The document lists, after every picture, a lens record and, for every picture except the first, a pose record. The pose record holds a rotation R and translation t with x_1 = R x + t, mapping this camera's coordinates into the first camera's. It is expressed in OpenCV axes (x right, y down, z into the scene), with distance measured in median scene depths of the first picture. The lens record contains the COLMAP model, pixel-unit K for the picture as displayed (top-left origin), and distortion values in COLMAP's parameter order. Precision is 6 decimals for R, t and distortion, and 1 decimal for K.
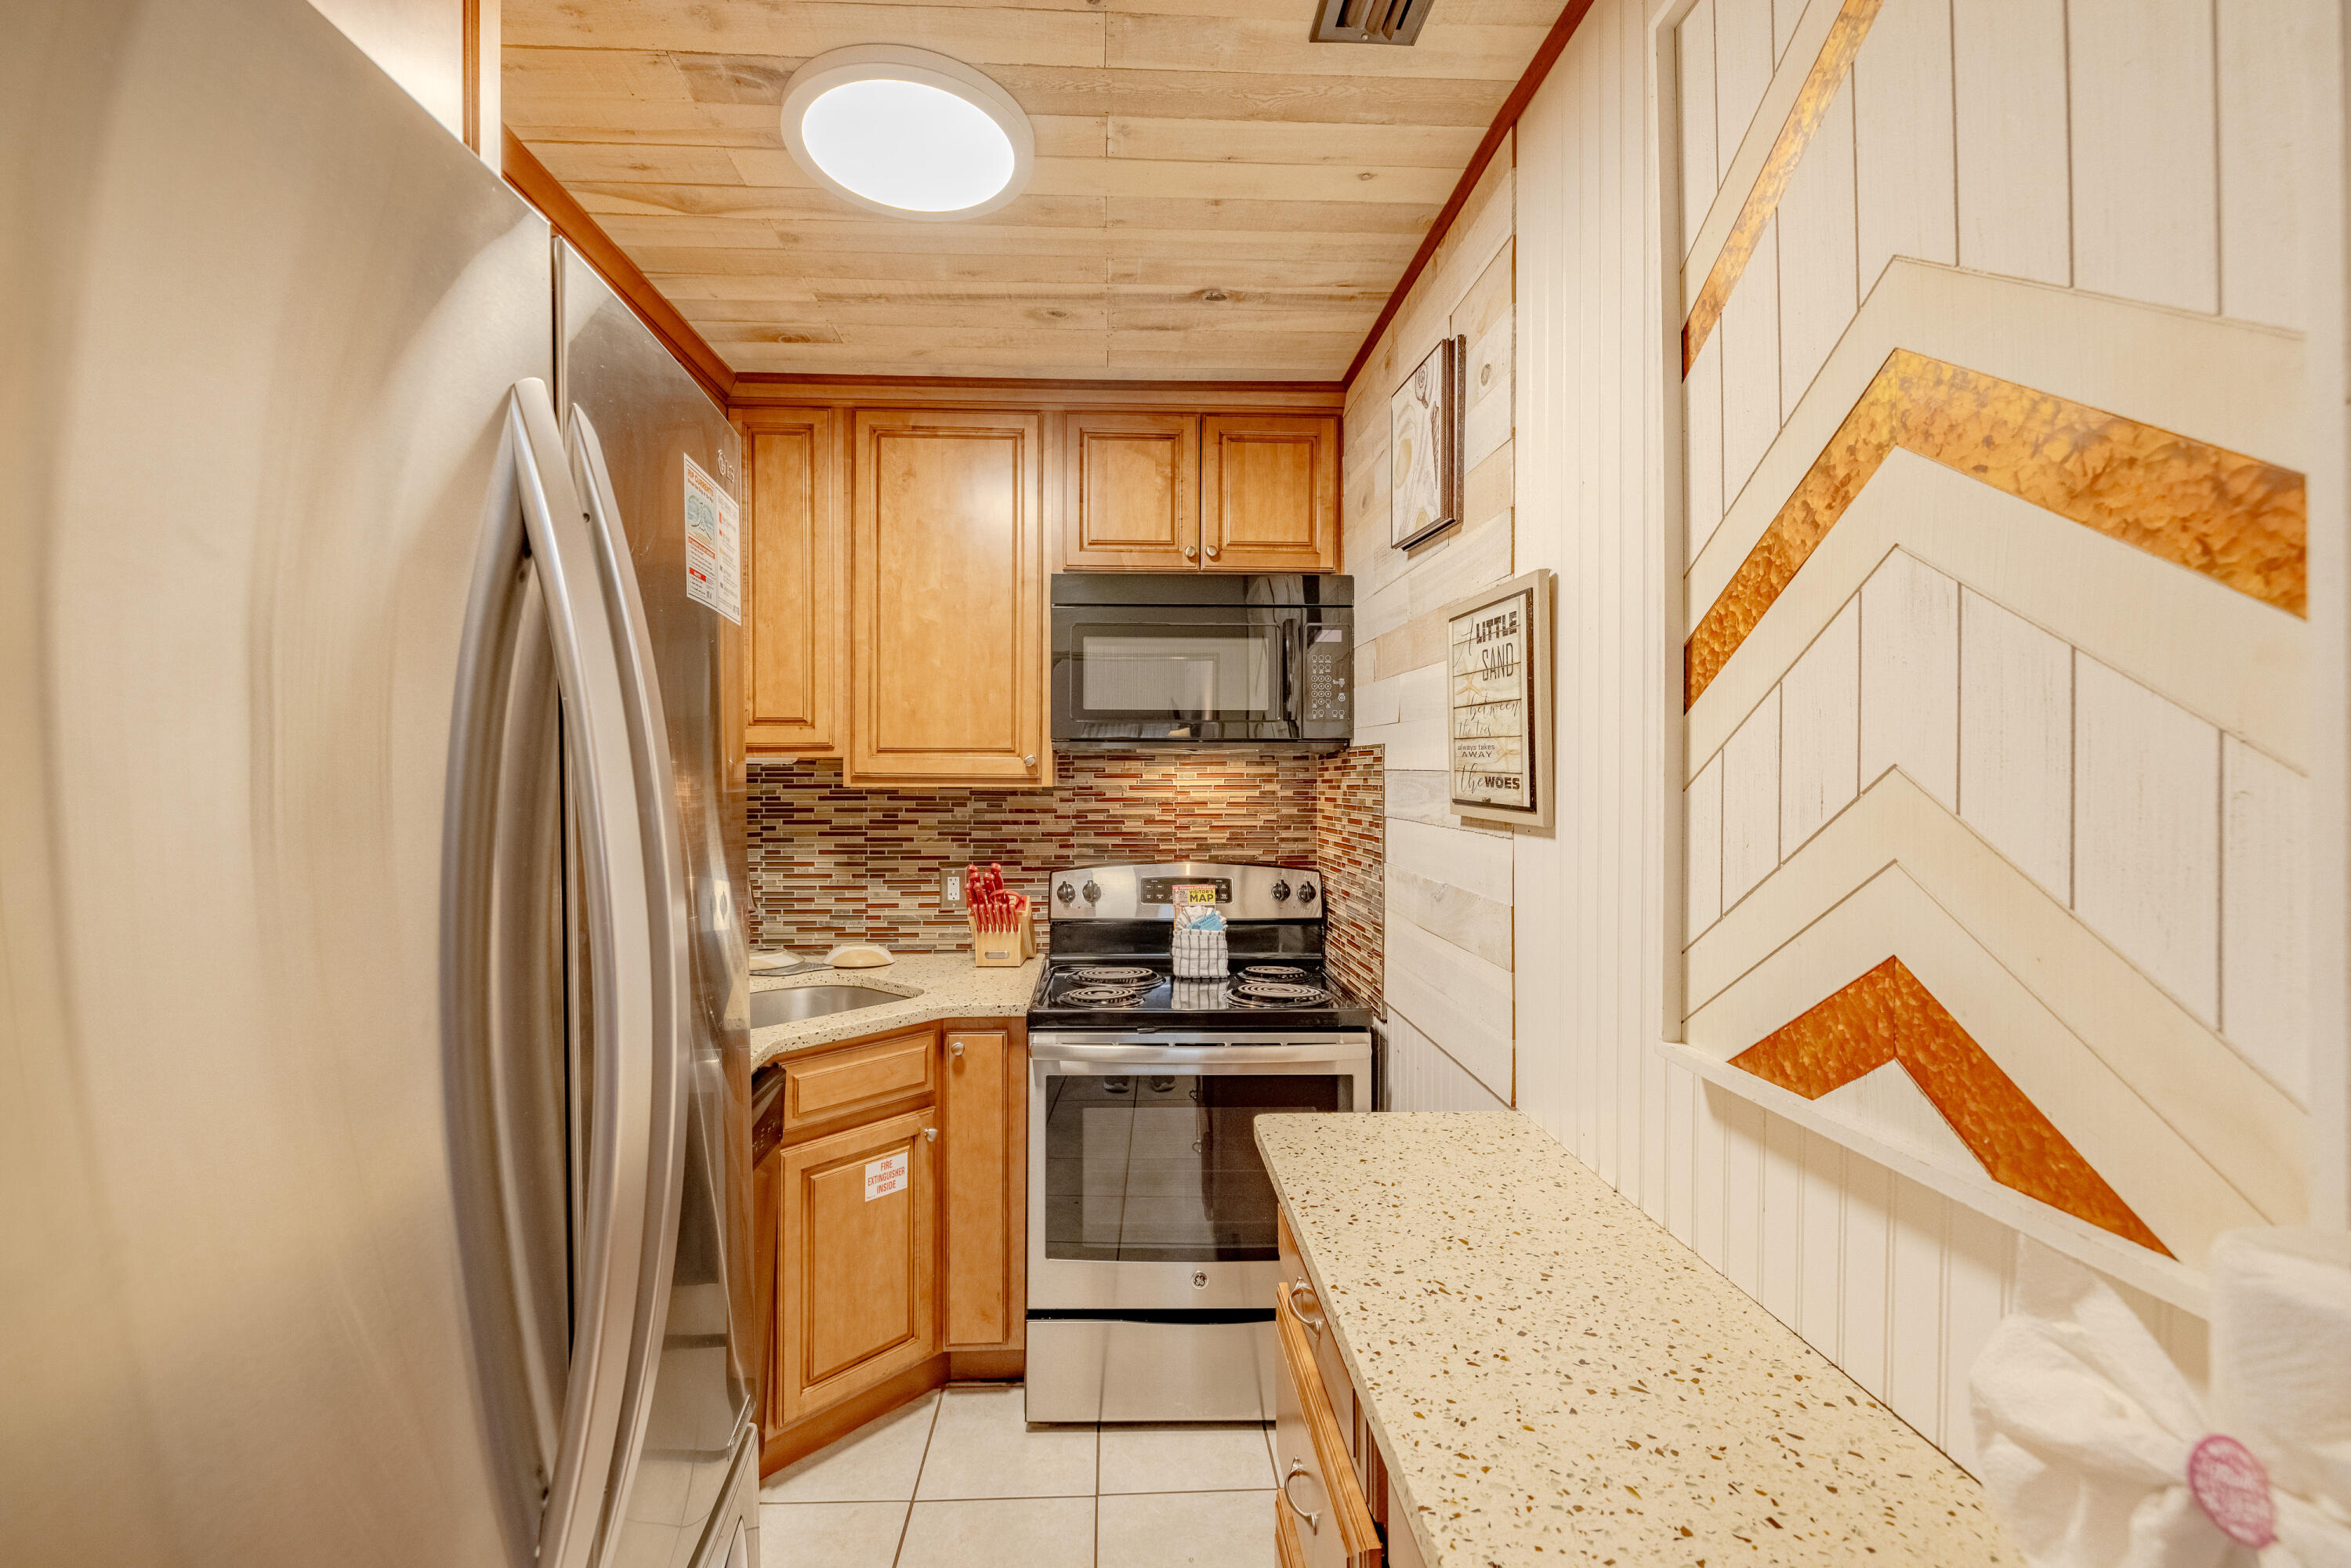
lens RADIAL K [[990.4, 0, 1151.0], [0, 990.4, 773.2], [0, 0, 1]] dist [-0.000750, -0.000121]
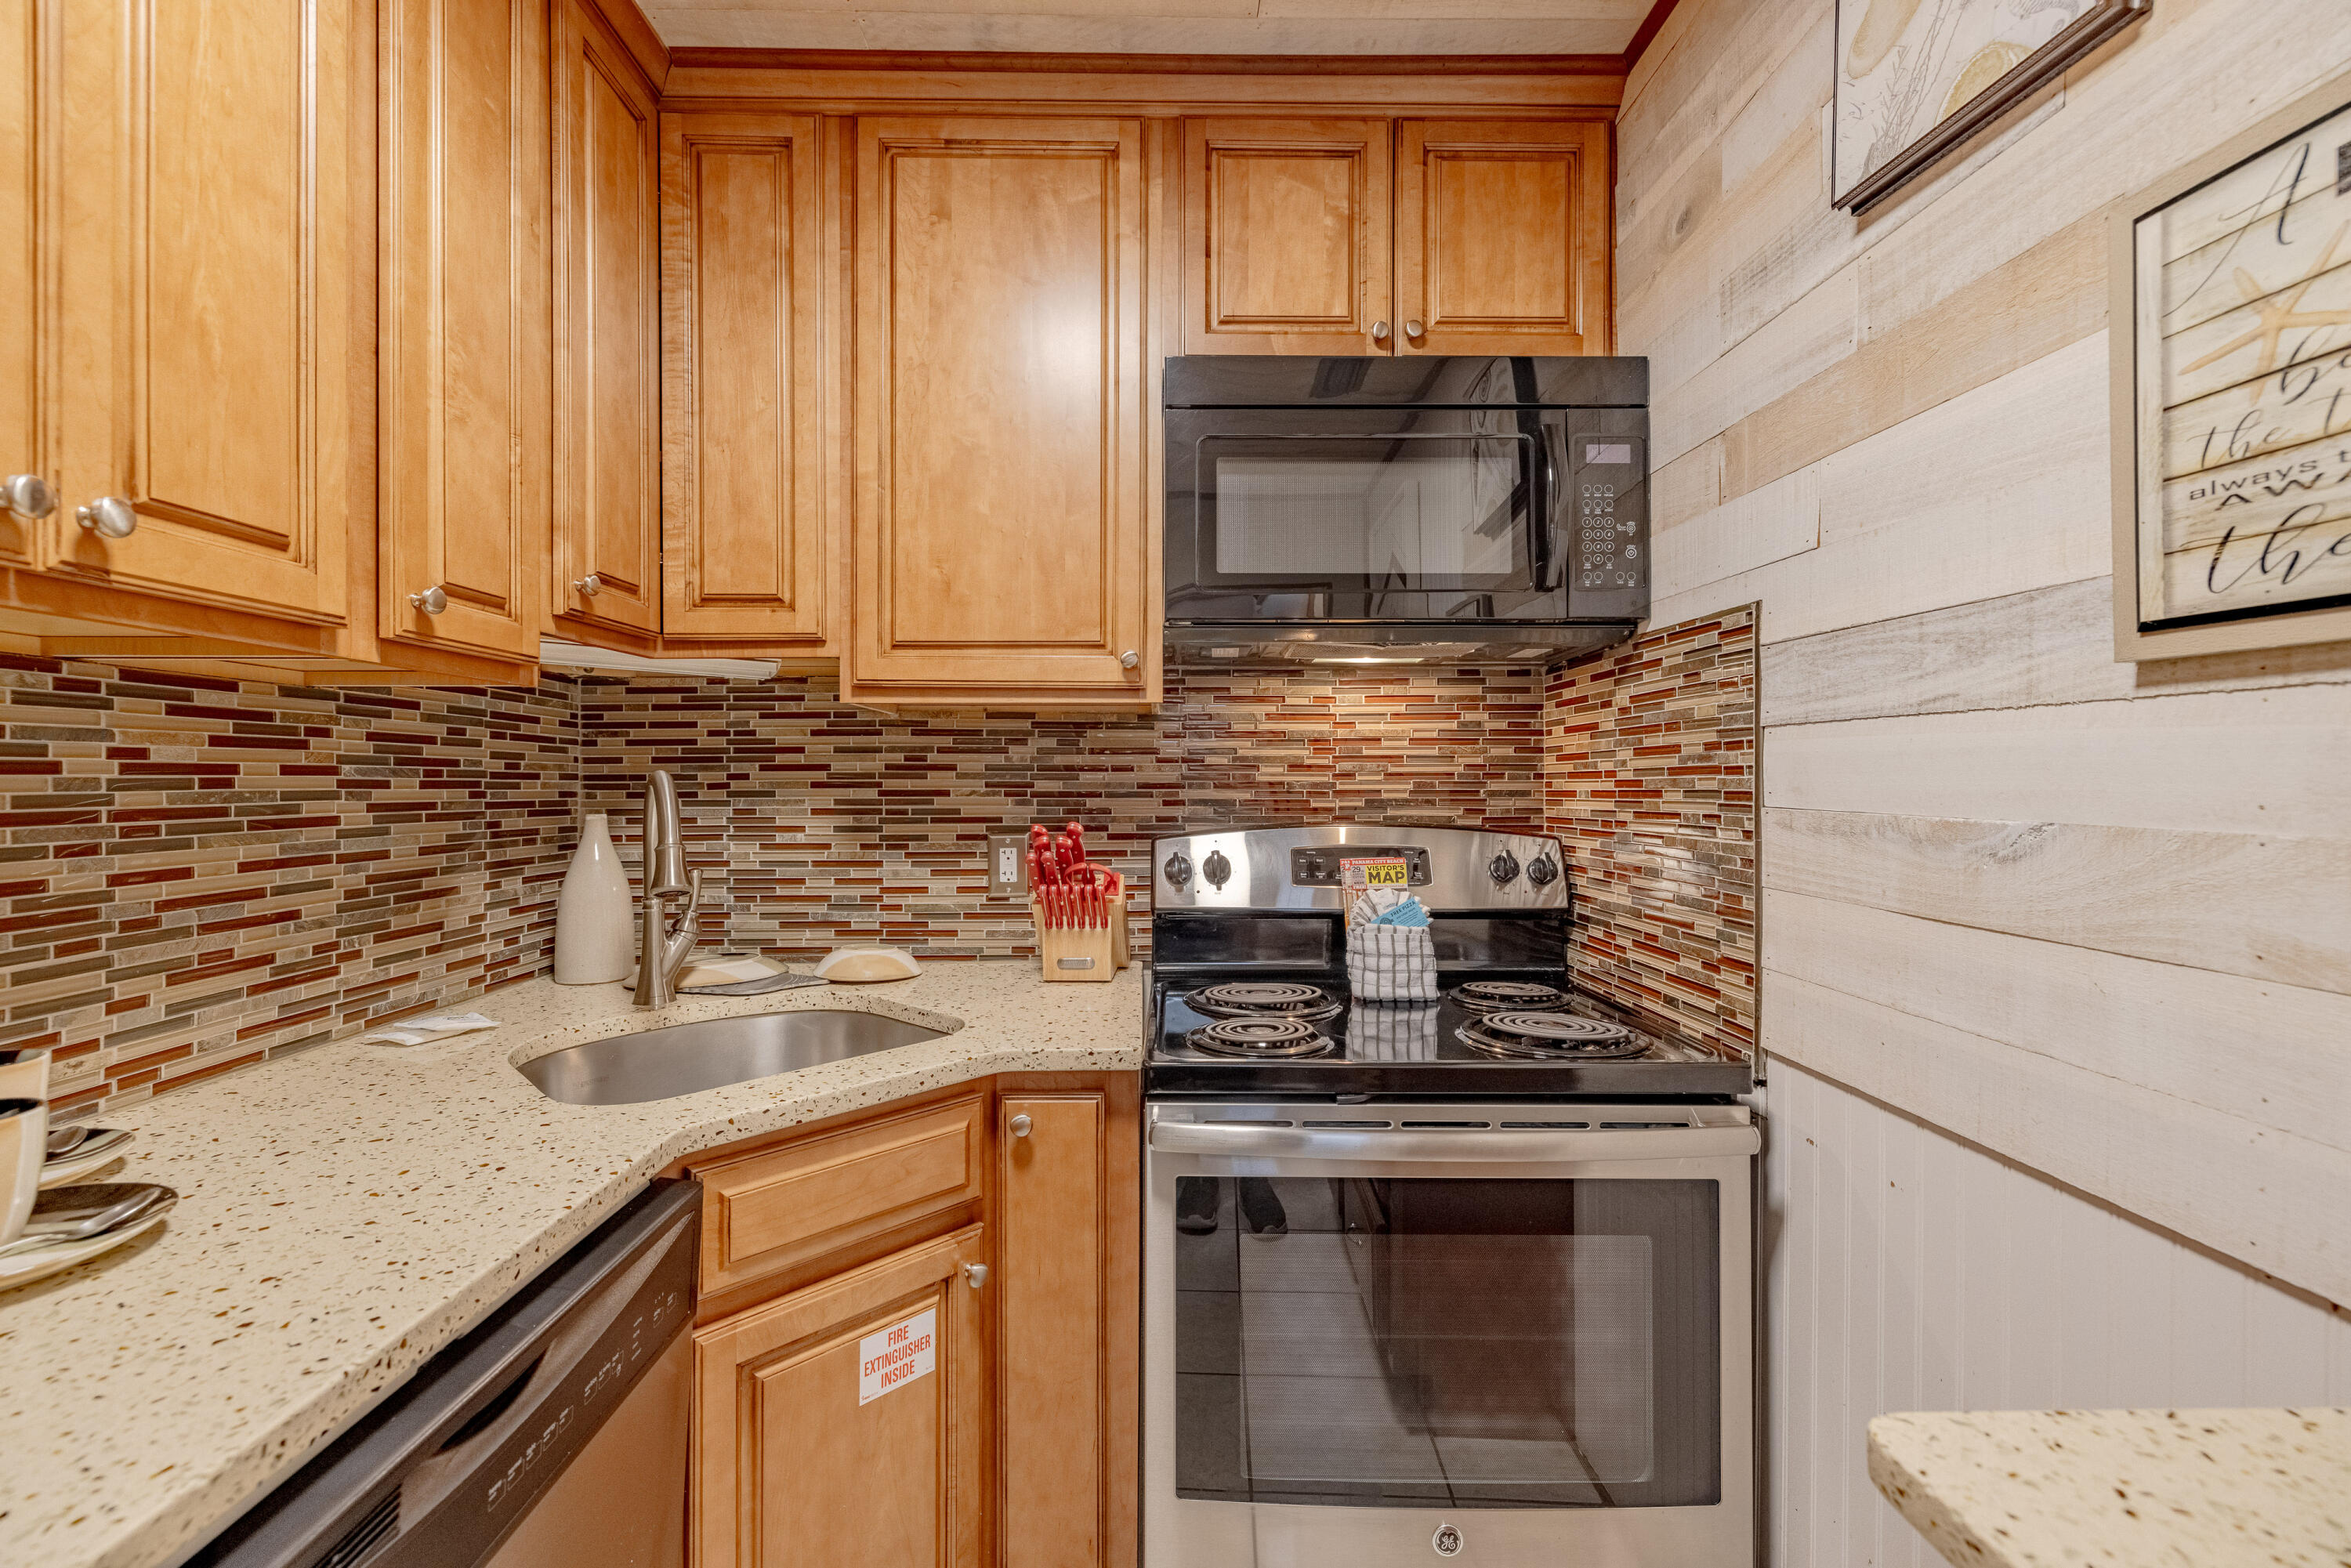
lens RADIAL K [[976.4, 0, 1166.8], [0, 976.4, 778.3], [0, 0, 1]] dist [-0.000050, -0.000025]
pose [[0.999705, -0.001685, -0.024216, -0.081998], [0.001665, 0.999998, -0.000844, 0.063717], [0.024217, 0.000804, 0.999706, 0.367452]]
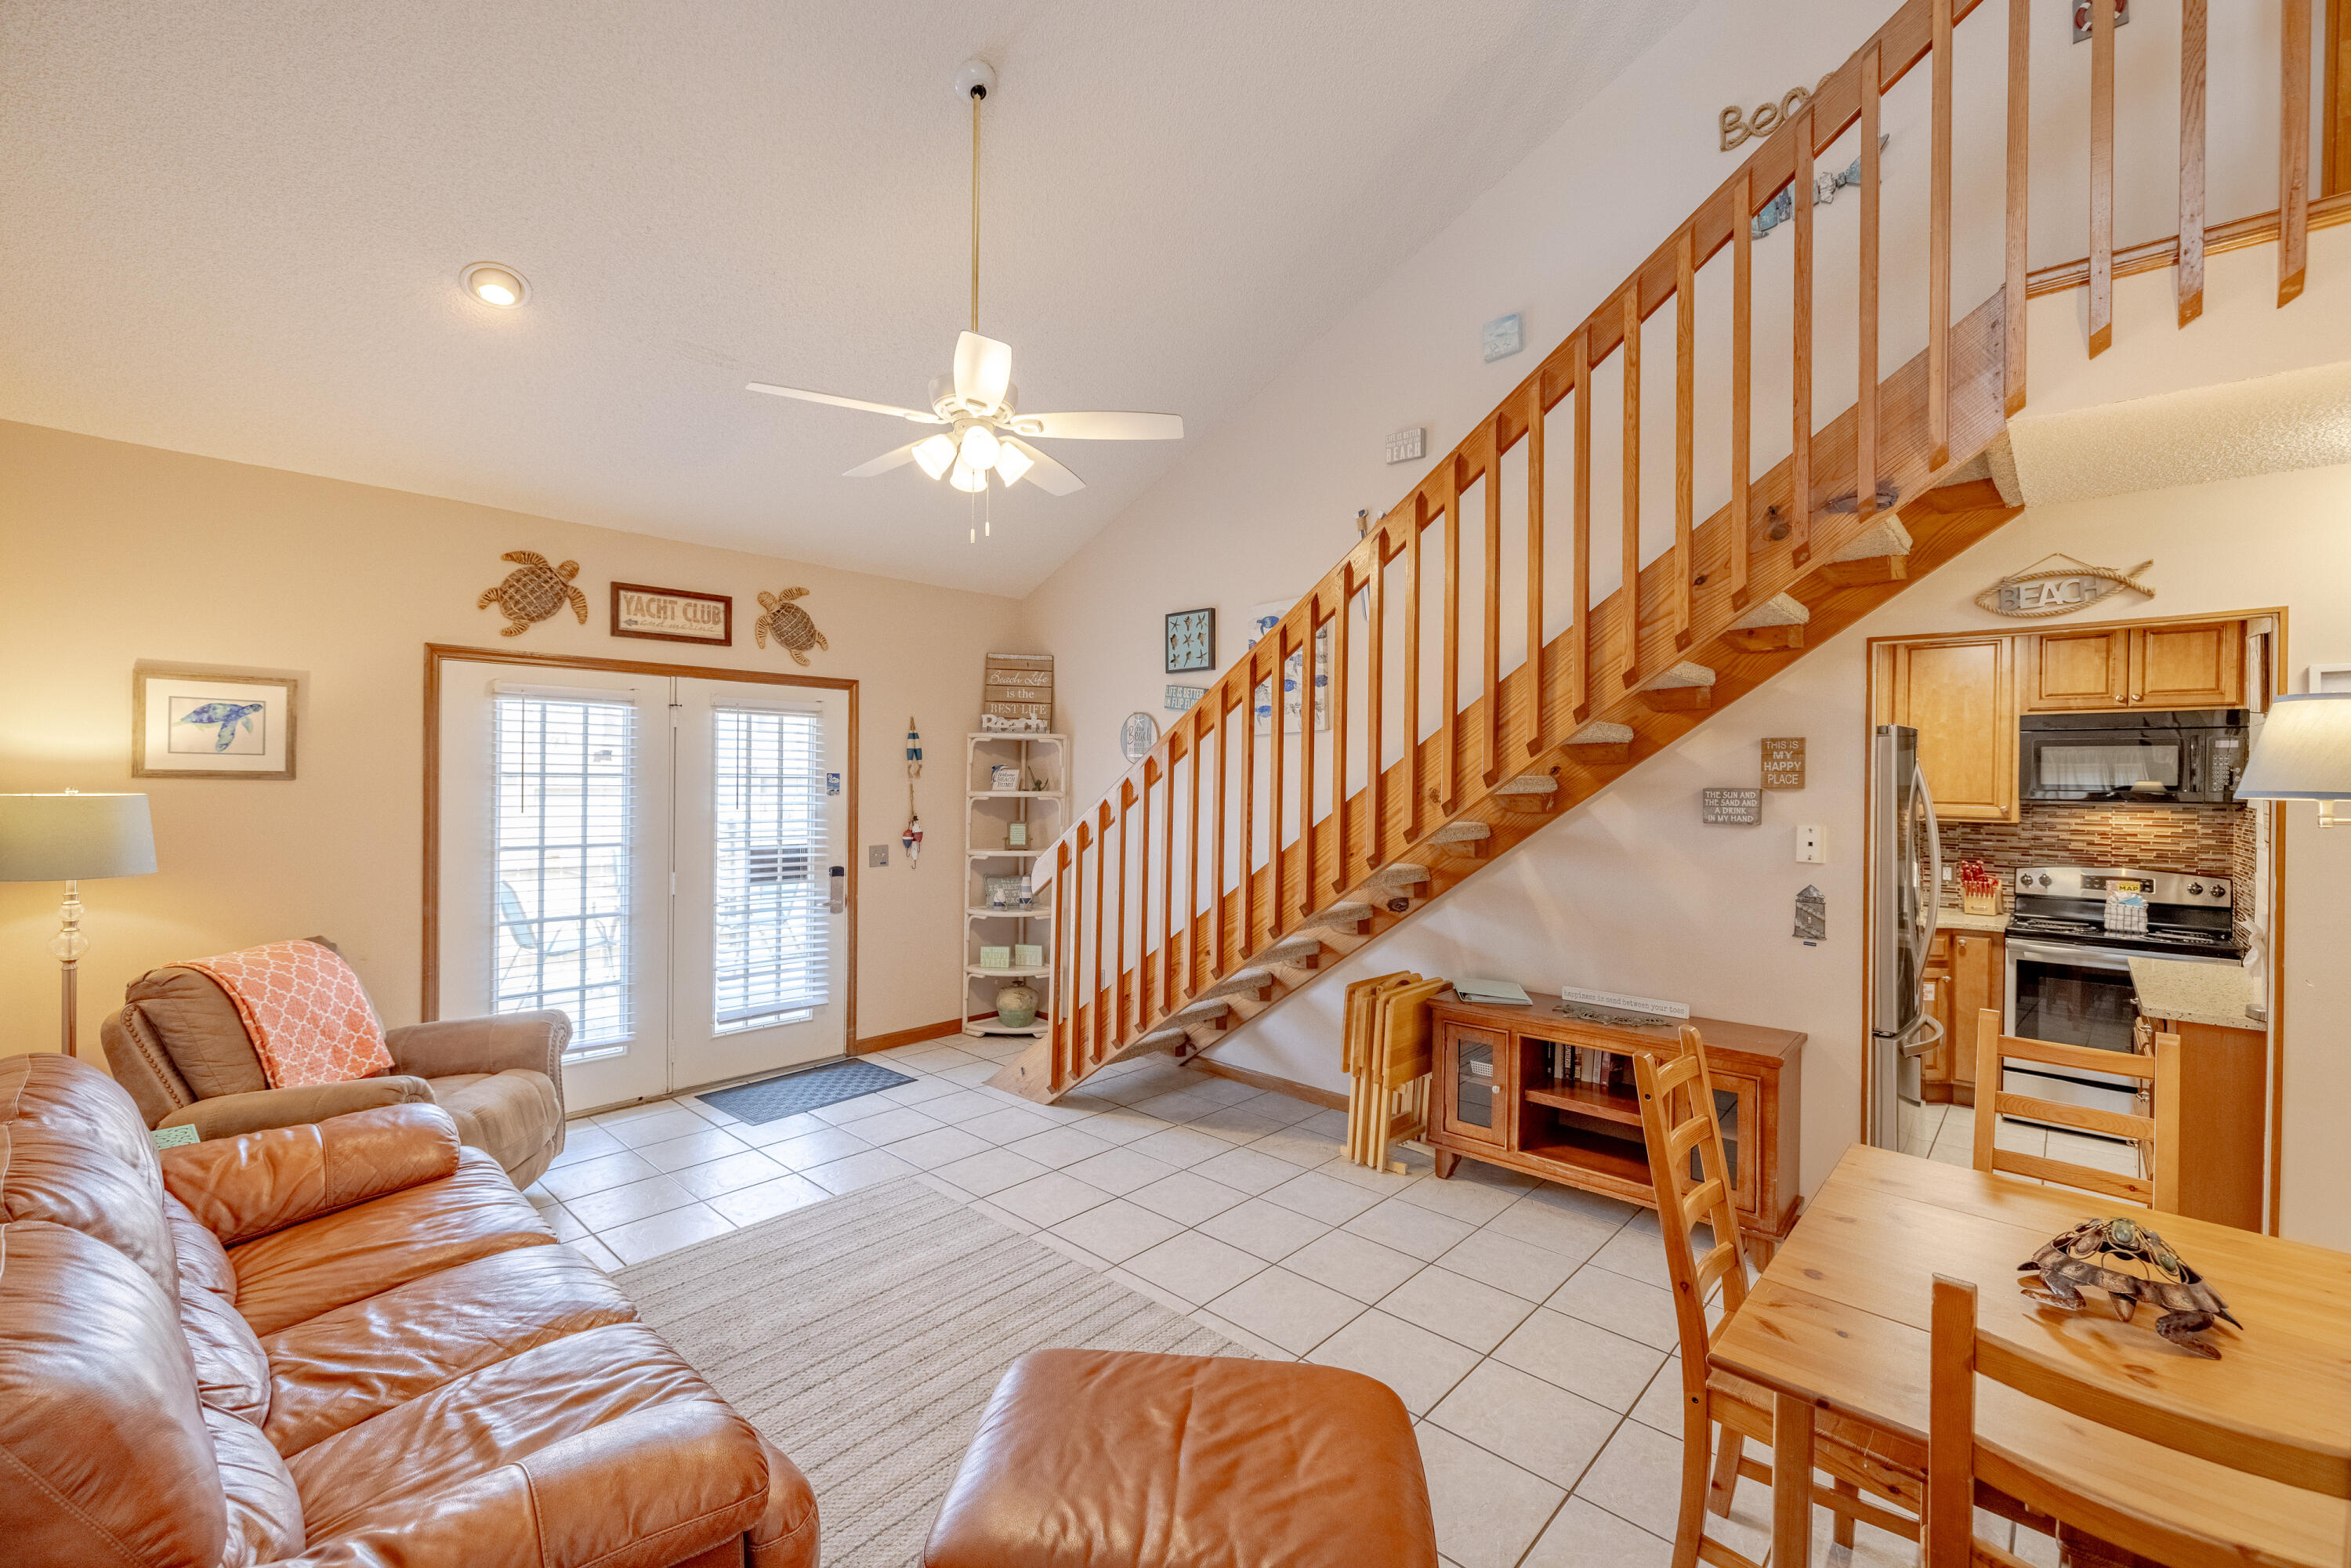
lens RADIAL K [[976.4, 0, 1166.8], [0, 976.4, 778.3], [0, 0, 1]] dist [-0.000050, -0.000025]
pose [[0.703197, 0.007930, -0.710951, 0.084688], [-0.009216, 0.999955, 0.002037, -0.061137], [0.710935, 0.005119, 0.703239, -1.513279]]
